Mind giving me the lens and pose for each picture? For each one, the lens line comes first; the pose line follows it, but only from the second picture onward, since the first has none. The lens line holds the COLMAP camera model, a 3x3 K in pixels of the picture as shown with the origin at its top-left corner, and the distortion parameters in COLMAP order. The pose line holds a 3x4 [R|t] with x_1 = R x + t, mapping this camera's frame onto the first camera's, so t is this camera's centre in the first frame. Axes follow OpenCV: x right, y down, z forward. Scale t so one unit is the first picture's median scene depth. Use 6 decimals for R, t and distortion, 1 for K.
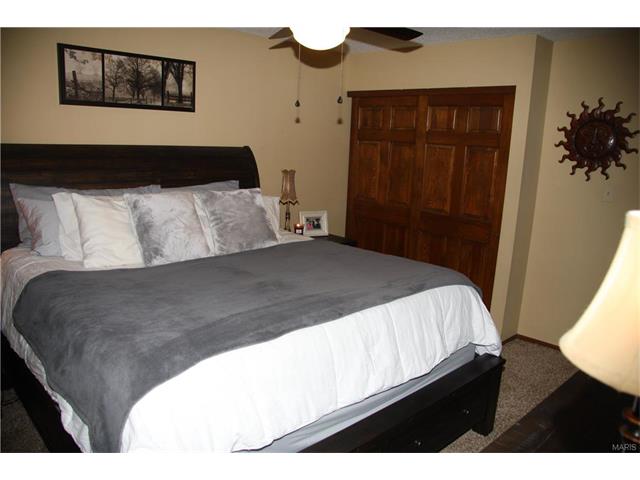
lens RADIAL K [[504.1, 0, 321.0], [0, 504.1, 241.1], [0, 0, 1]] dist [-0.135695, 0.082977]
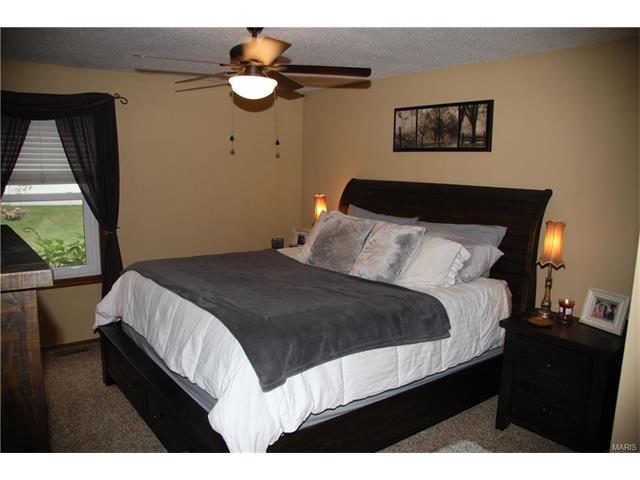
lens RADIAL K [[504.1, 0, 320.6], [0, 504.1, 239.7], [0, 0, 1]] dist [-0.135695, 0.082977]
pose [[-0.094152, 0.088649, -0.991603, 0.799774], [-0.233519, 0.966273, 0.108557, -0.132920], [0.967783, 0.241779, -0.070275, 0.855765]]
